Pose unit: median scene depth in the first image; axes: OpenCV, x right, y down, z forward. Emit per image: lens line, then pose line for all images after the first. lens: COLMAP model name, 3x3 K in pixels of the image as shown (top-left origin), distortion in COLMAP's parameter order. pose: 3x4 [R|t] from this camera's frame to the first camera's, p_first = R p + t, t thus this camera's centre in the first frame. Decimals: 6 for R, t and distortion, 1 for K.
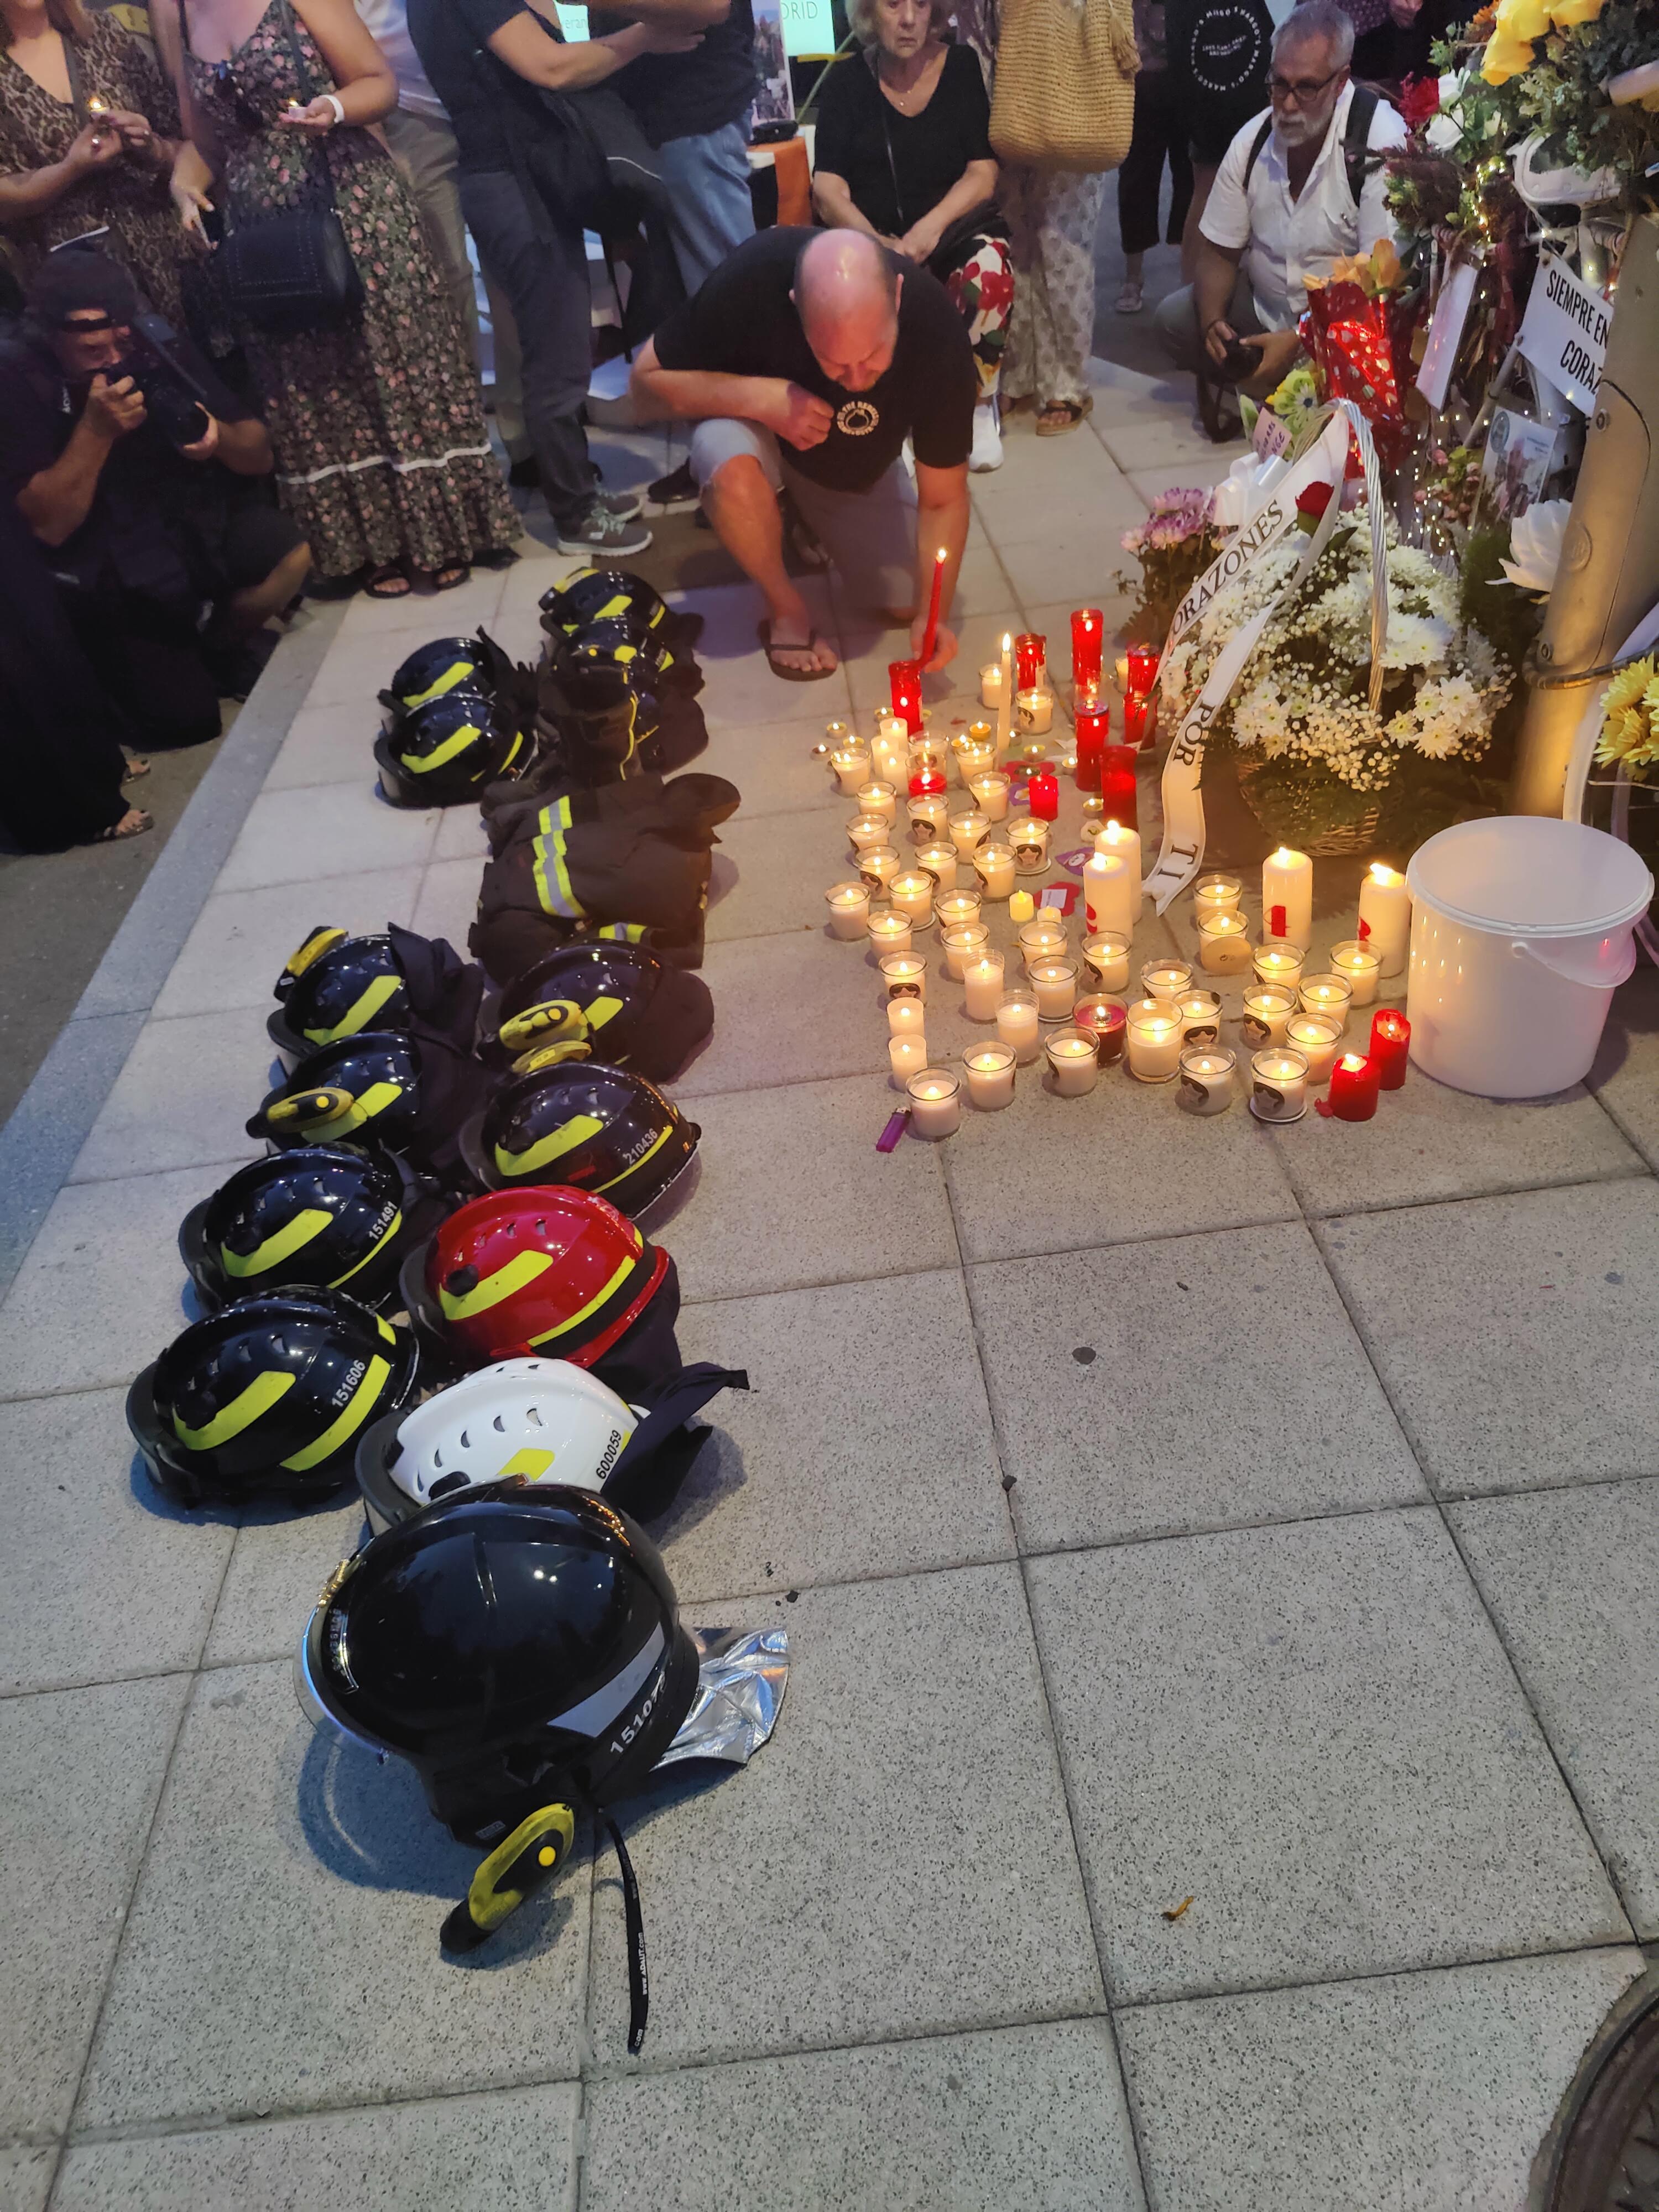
lens RADIAL K [[1528.0, 0, 830.0], [0, 1528.0, 1096.3], [0, 0, 1]] dist [0.012649, -0.008182]
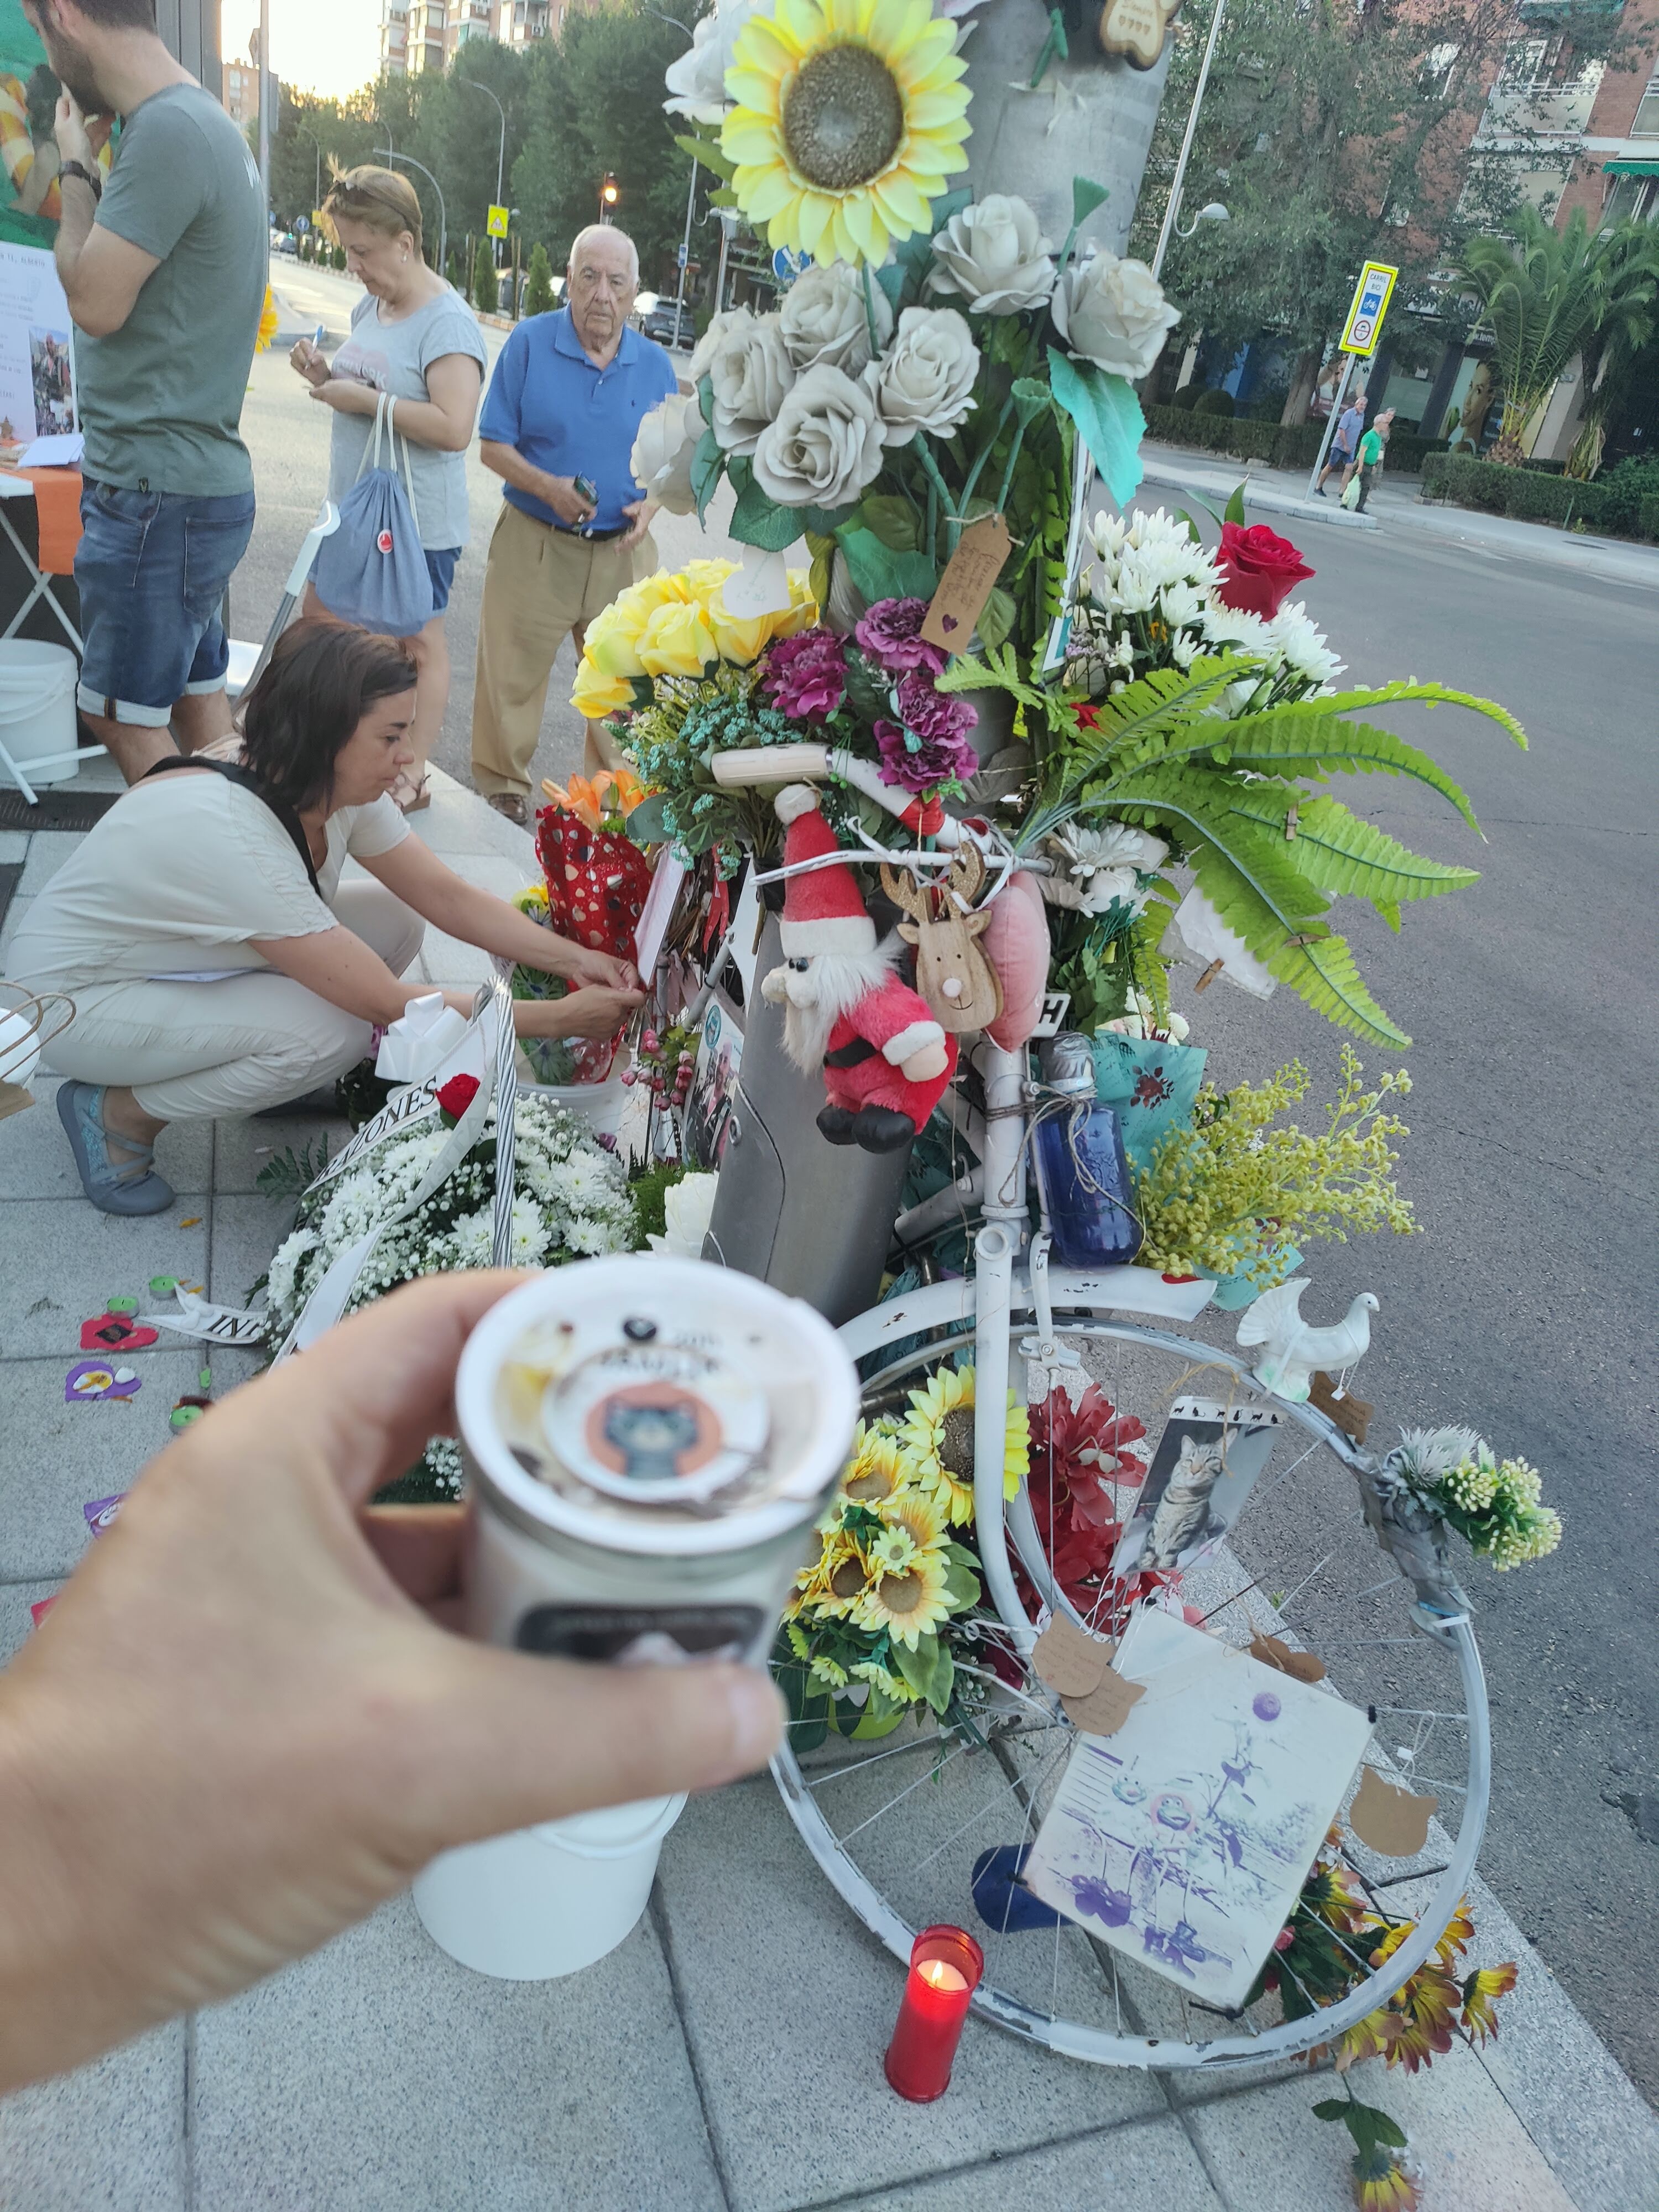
lens RADIAL K [[1528.0, 0, 830.0], [0, 1528.0, 1096.3], [0, 0, 1]] dist [0.012649, -0.008182]
pose [[0.929516, 0.124523, 0.347122, 0.245506], [-0.053942, 0.977053, -0.206054, -0.265139], [-0.364815, 0.172806, 0.914903, 0.246730]]
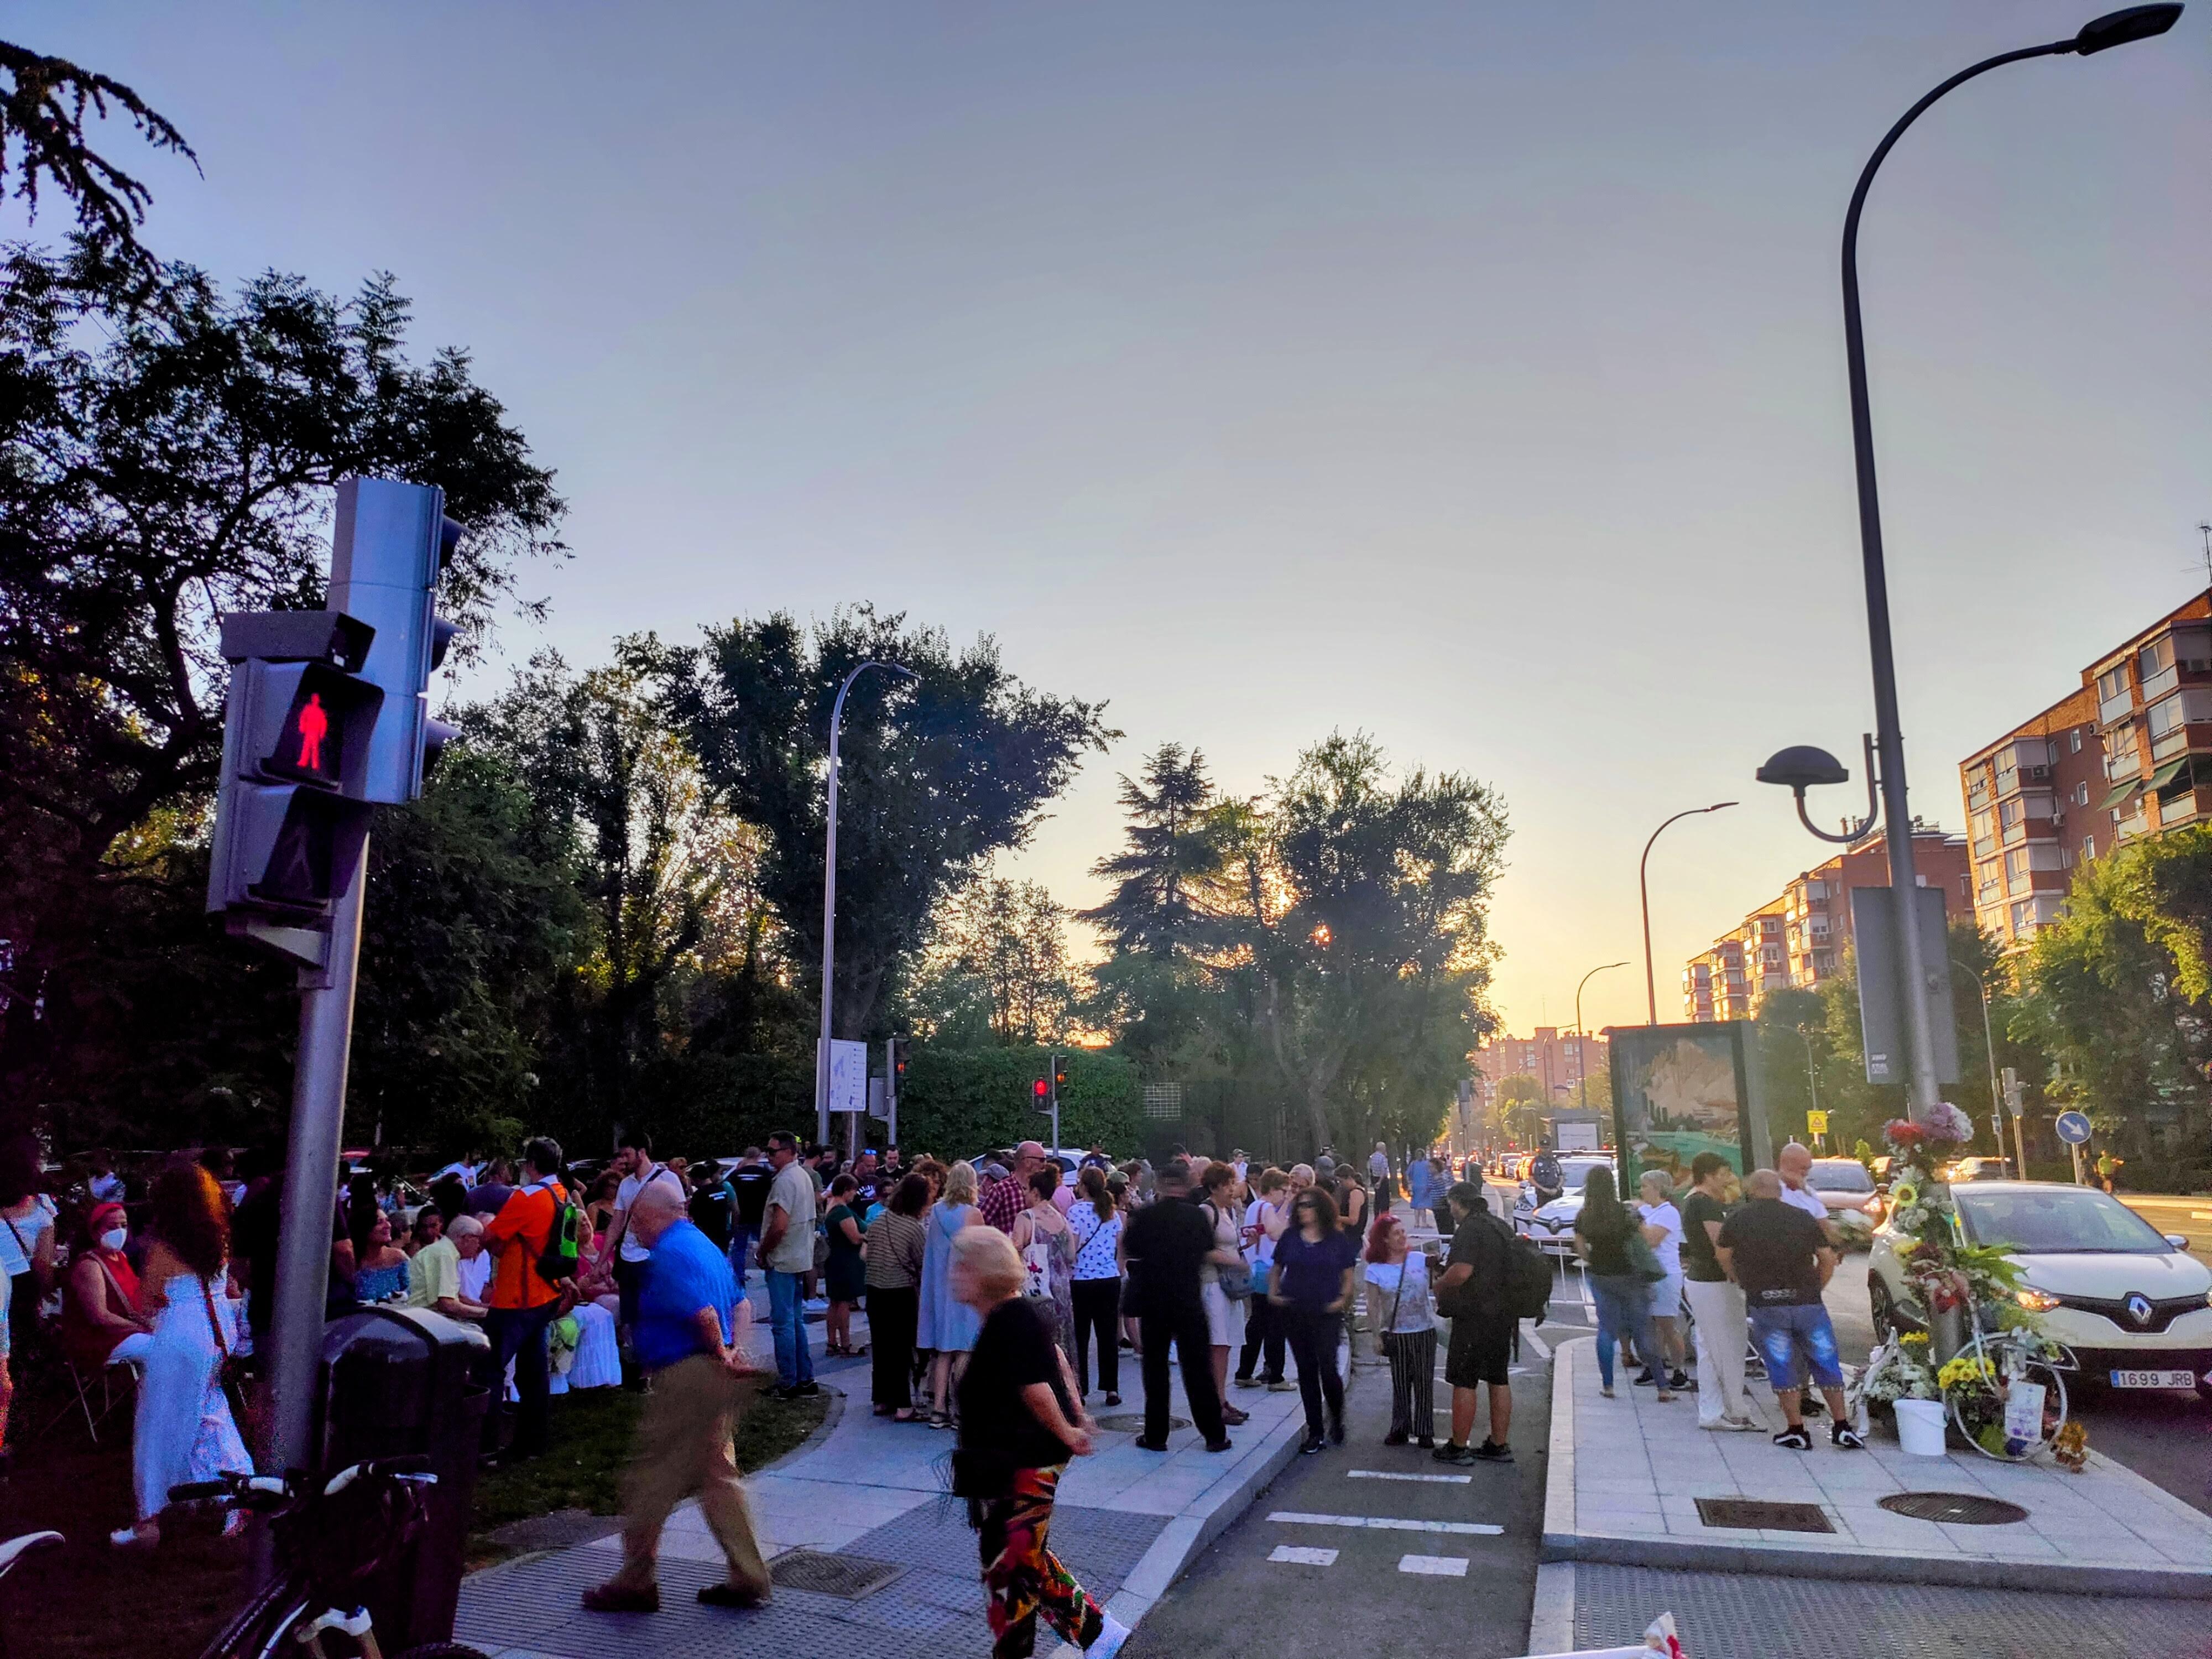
lens RADIAL K [[1499.5, 0, 1130.4], [0, 1499.5, 847.3], [0, 0, 1]] dist [0.104137, -0.114837]
pose [[0.935240, 0.033132, -0.352460, -0.210188], [-0.286103, 0.657104, -0.697395, 2.476867], [0.208497, 0.753072, 0.624029, -3.427938]]
